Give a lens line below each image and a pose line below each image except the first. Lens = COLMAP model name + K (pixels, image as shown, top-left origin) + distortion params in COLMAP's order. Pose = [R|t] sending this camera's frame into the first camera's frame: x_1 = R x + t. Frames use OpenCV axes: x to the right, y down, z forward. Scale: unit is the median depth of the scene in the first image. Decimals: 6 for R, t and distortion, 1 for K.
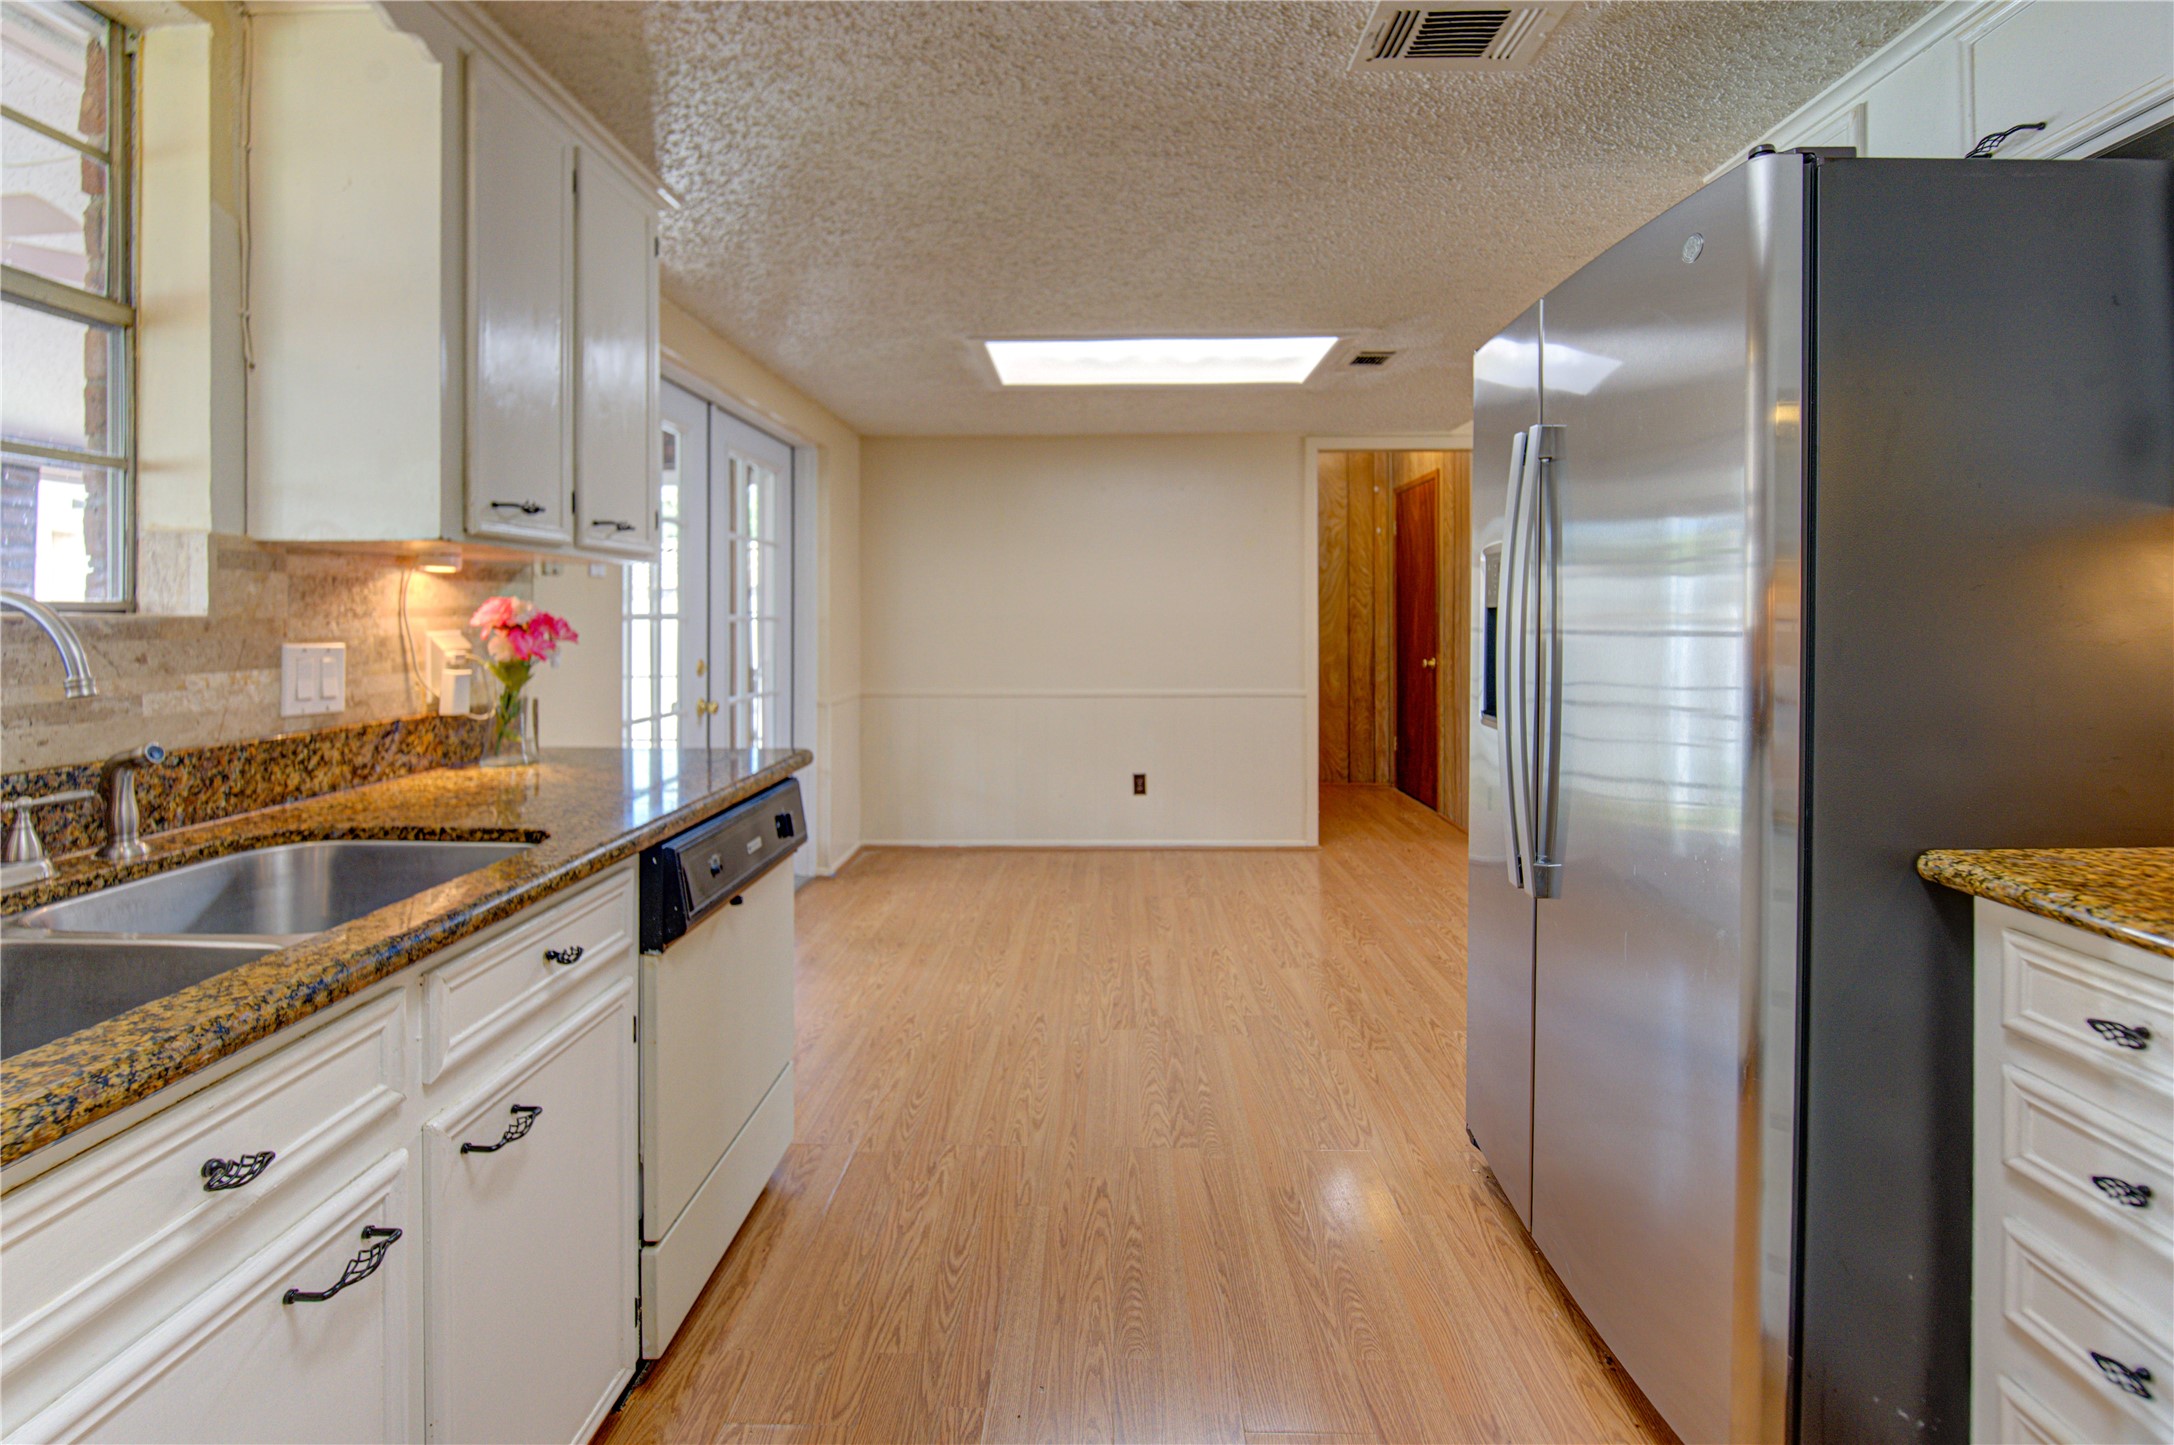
lens RADIAL K [[924.8, 0, 1086.8], [0, 924.8, 617.0], [0, 0, 1]] dist [0.000147, -0.004764]
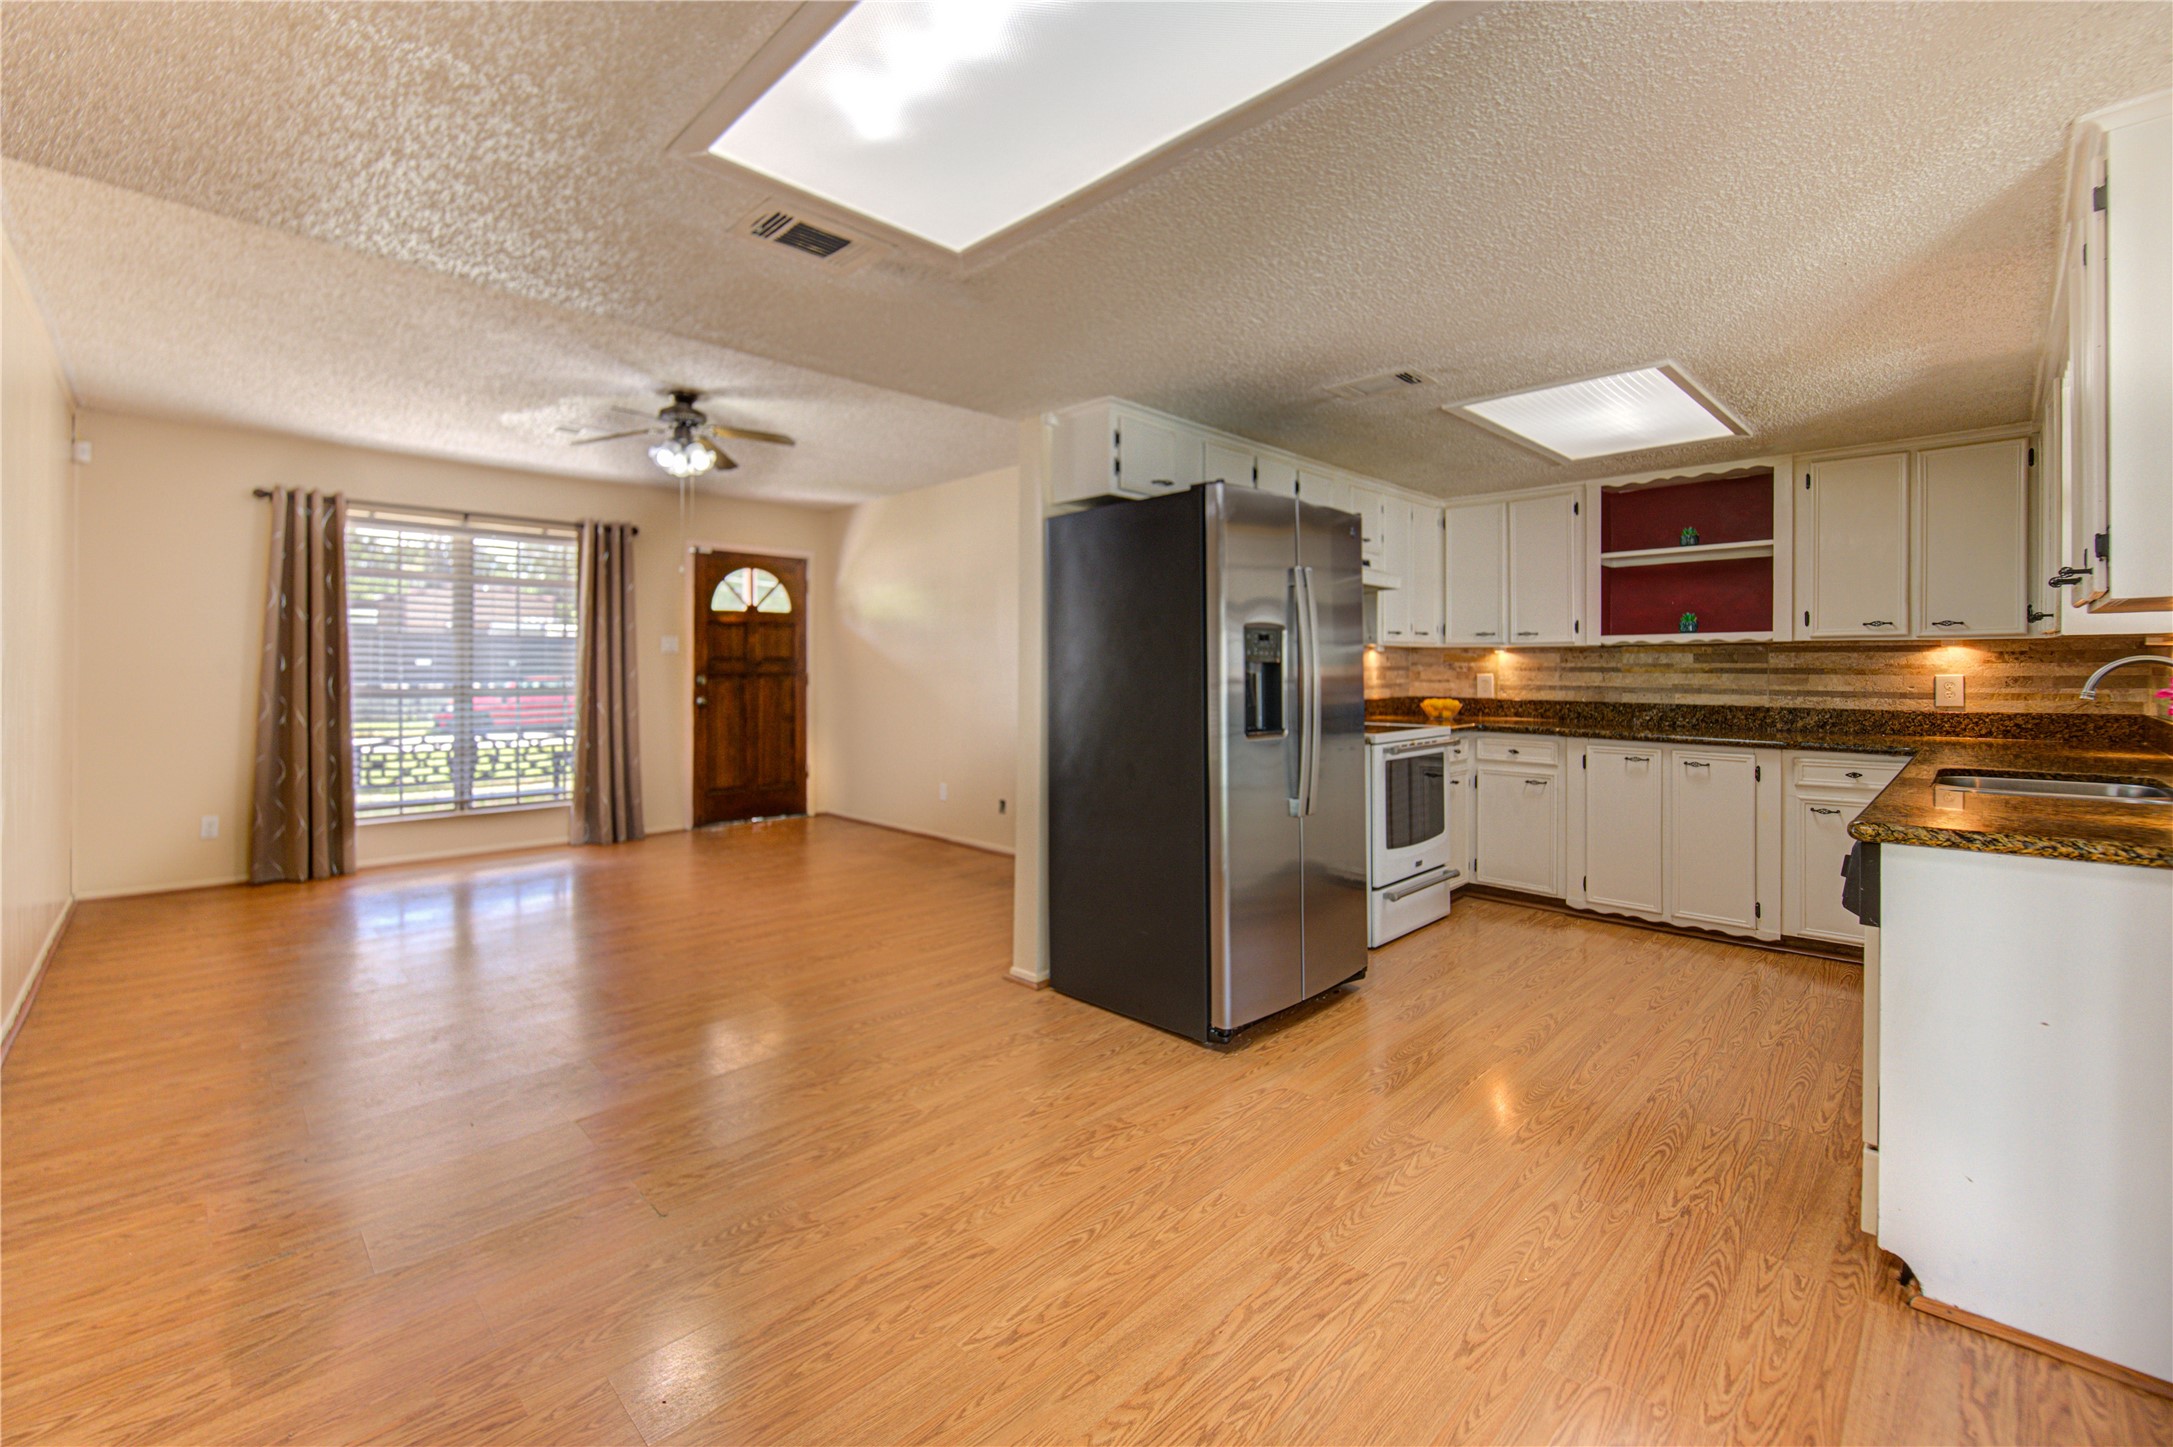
lens RADIAL K [[917.1, 0, 1057.0], [0, 917.1, 683.8], [0, 0, 1]] dist [-0.005403, -0.004592]
pose [[-0.721077, -0.005351, 0.692835, -0.411415], [0.001815, 0.999952, 0.009612, 0.009153], [-0.692853, 0.008189, -0.721032, 2.512449]]
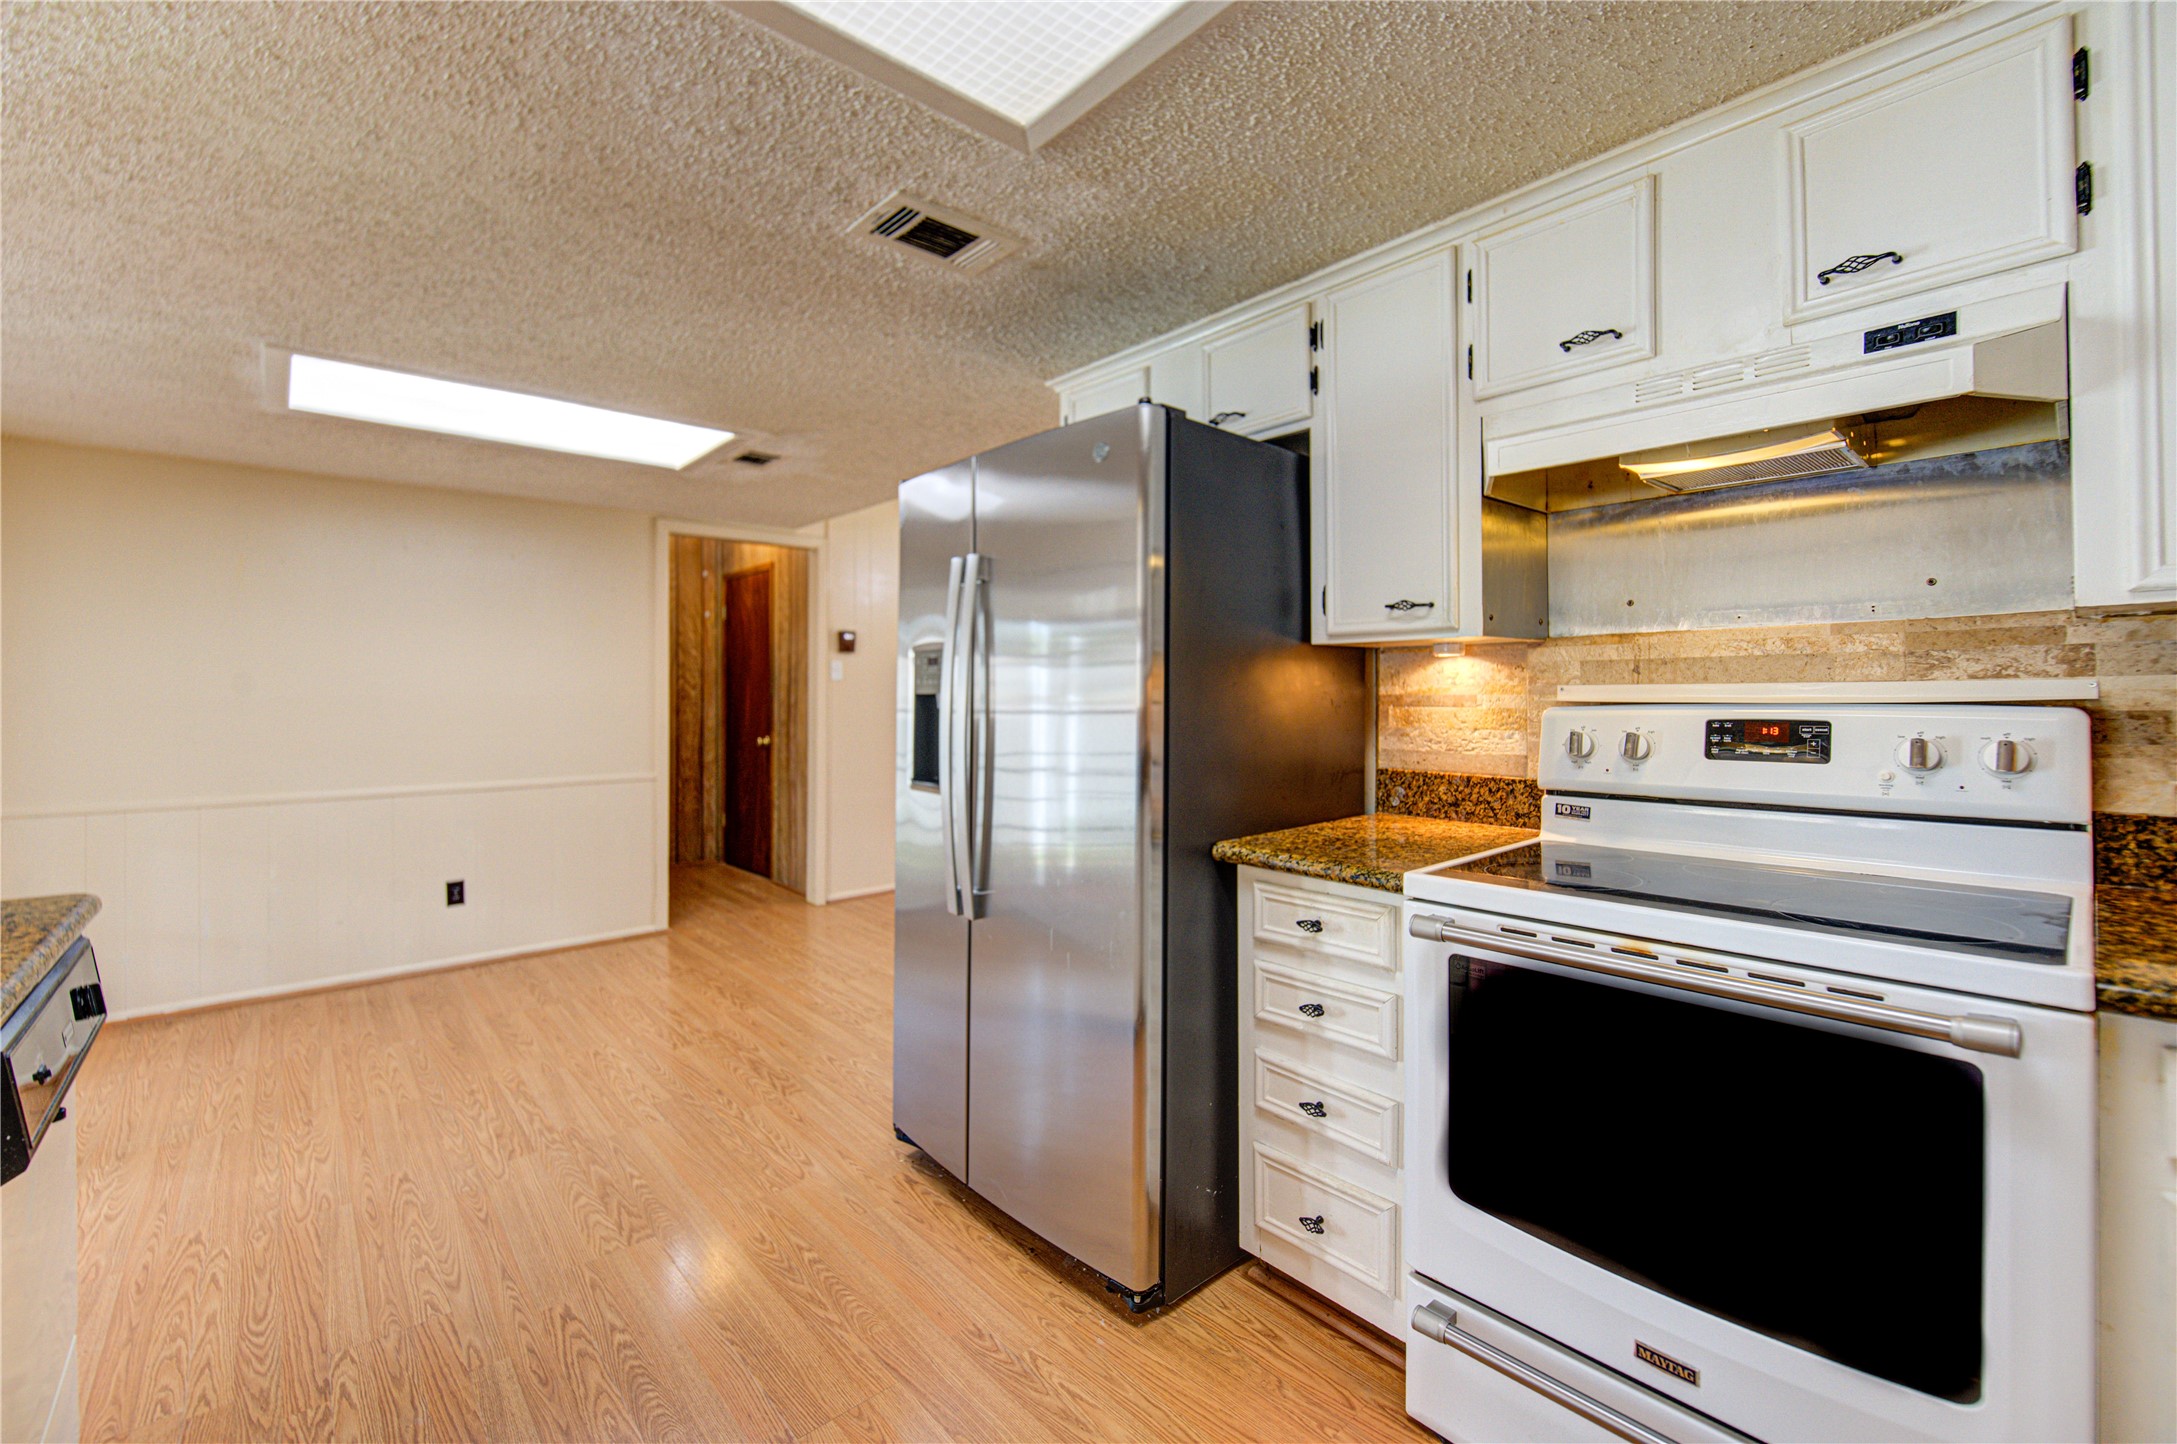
lens RADIAL K [[903.7, 0, 1054.4], [0, 903.7, 695.0], [0, 0, 1]] dist [-0.000656, -0.004284]
pose [[0.743037, -0.000735, 0.669250, -0.250200], [0.001634, 0.999998, -0.000716, -0.008535], [-0.669249, 0.001625, 0.743037, -0.012453]]
